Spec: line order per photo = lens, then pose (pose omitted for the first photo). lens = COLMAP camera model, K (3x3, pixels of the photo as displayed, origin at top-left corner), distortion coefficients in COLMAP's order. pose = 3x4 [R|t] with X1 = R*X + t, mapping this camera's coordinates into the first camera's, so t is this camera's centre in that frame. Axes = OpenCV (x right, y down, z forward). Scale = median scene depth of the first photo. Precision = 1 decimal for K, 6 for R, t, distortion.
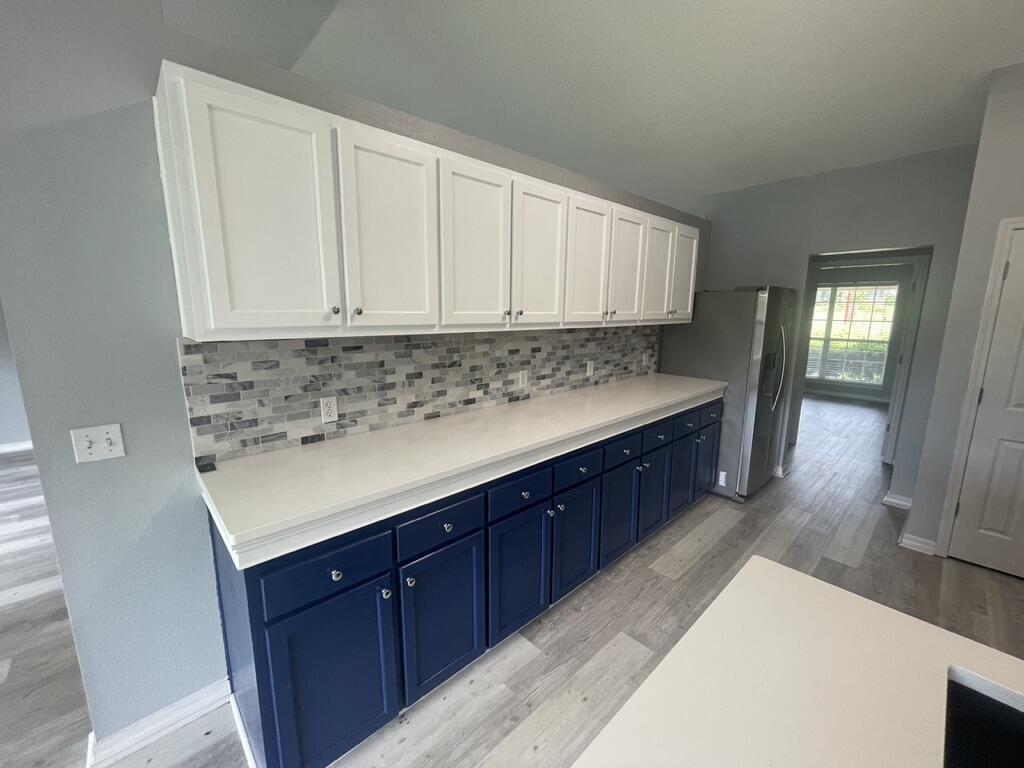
lens RADIAL K [[415.2, 0, 509.6], [0, 415.2, 381.7], [0, 0, 1]] dist [0.001983, 0.000317]
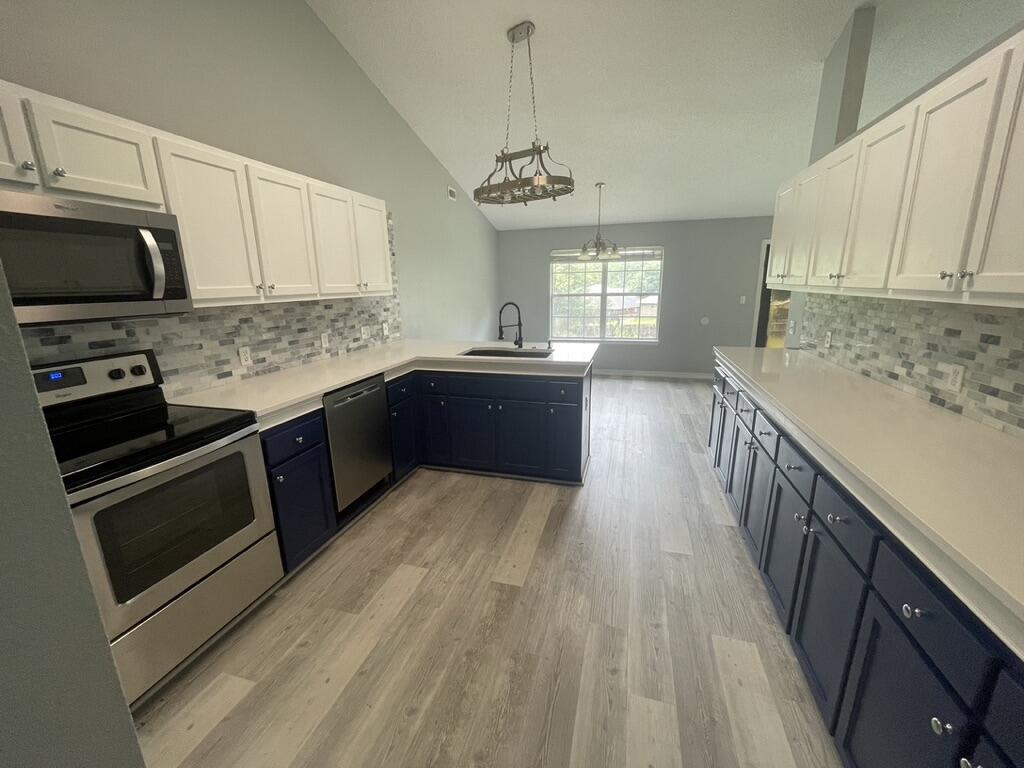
lens RADIAL K [[415.2, 0, 509.6], [0, 415.2, 381.7], [0, 0, 1]] dist [0.001983, 0.000317]
pose [[-0.857650, 0.129360, -0.497698, 1.059299], [-0.077047, 0.924592, 0.373086, -0.211035], [0.508430, 0.358323, -0.783009, 1.272238]]
